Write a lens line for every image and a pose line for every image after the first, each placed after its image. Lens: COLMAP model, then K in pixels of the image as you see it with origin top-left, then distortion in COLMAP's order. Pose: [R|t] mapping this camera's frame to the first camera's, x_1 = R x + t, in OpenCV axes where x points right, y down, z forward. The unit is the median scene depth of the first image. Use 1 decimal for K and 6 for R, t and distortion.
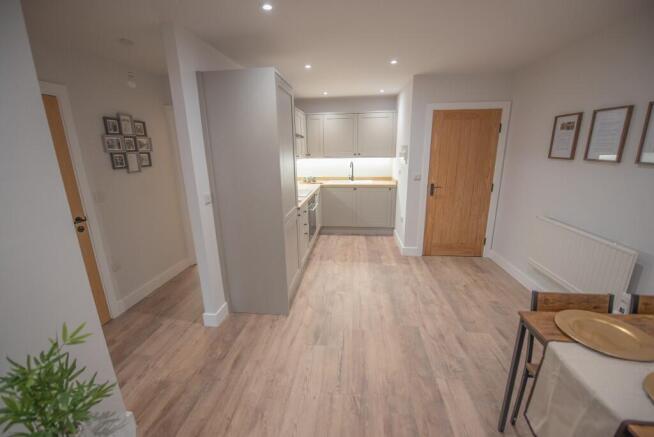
lens RADIAL K [[265.2, 0, 325.5], [0, 265.2, 224.5], [0, 0, 1]] dist [-0.015412, -0.000870]
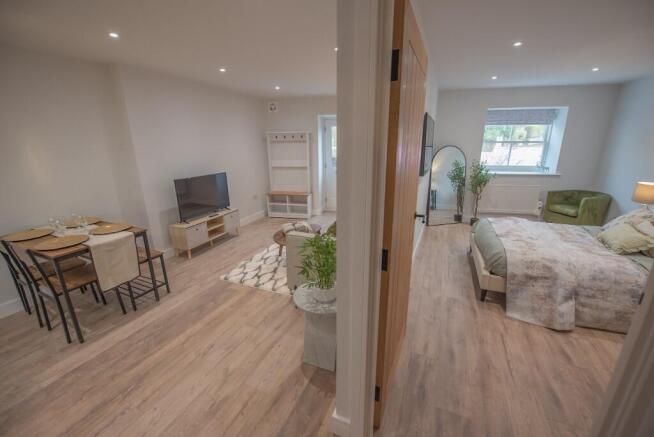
lens RADIAL K [[265.2, 0, 325.6], [0, 265.2, 218.2], [0, 0, 1]] dist [-0.015412, -0.000870]
pose [[-0.953386, -0.048912, 0.297761, -0.393158], [0.111774, 0.859337, 0.499045, -0.140401], [-0.280287, 0.509065, -0.813813, 0.573211]]
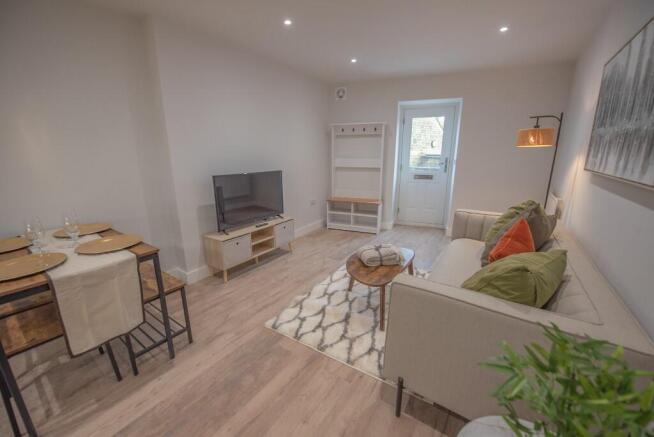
lens RADIAL K [[265.2, 0, 327.0], [0, 265.2, 217.1], [0, 0, 1]] dist [-0.015412, -0.000870]
pose [[-0.887769, -0.090033, 0.451398, -0.181141], [0.140754, 0.880606, 0.452462, -0.028762], [-0.438240, 0.465217, -0.769102, 0.349539]]
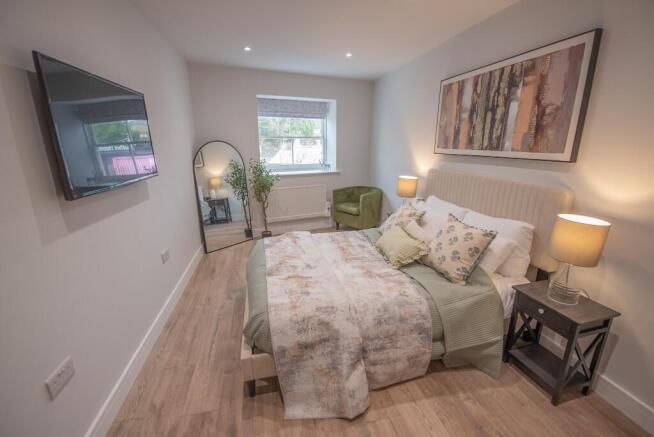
lens RADIAL K [[265.2, 0, 333.4], [0, 265.2, 215.3], [0, 0, 1]] dist [-0.015412, -0.000870]
pose [[-0.940077, 0.113078, -0.321664, -0.612457], [-0.067848, 0.862499, 0.501490, -0.016371], [0.334142, 0.493263, -0.803144, 0.233118]]
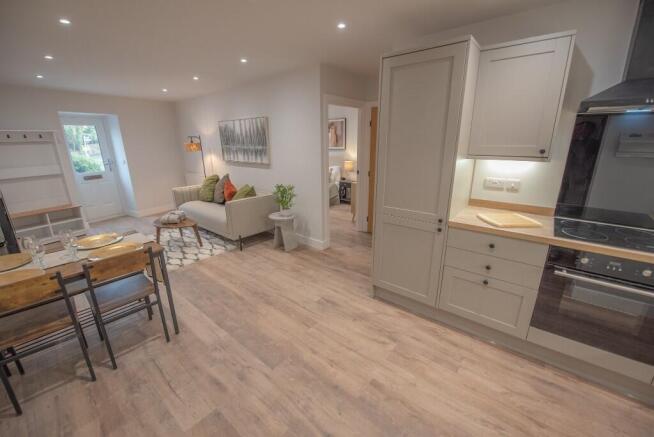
lens RADIAL K [[265.2, 0, 328.7], [0, 265.2, 222.6], [0, 0, 1]] dist [-0.015412, -0.000870]
pose [[-0.540796, 0.276619, -0.794368, 0.490048], [-0.204840, 0.872640, 0.443328, -0.241842], [0.815831, 0.402469, -0.415258, 0.828776]]
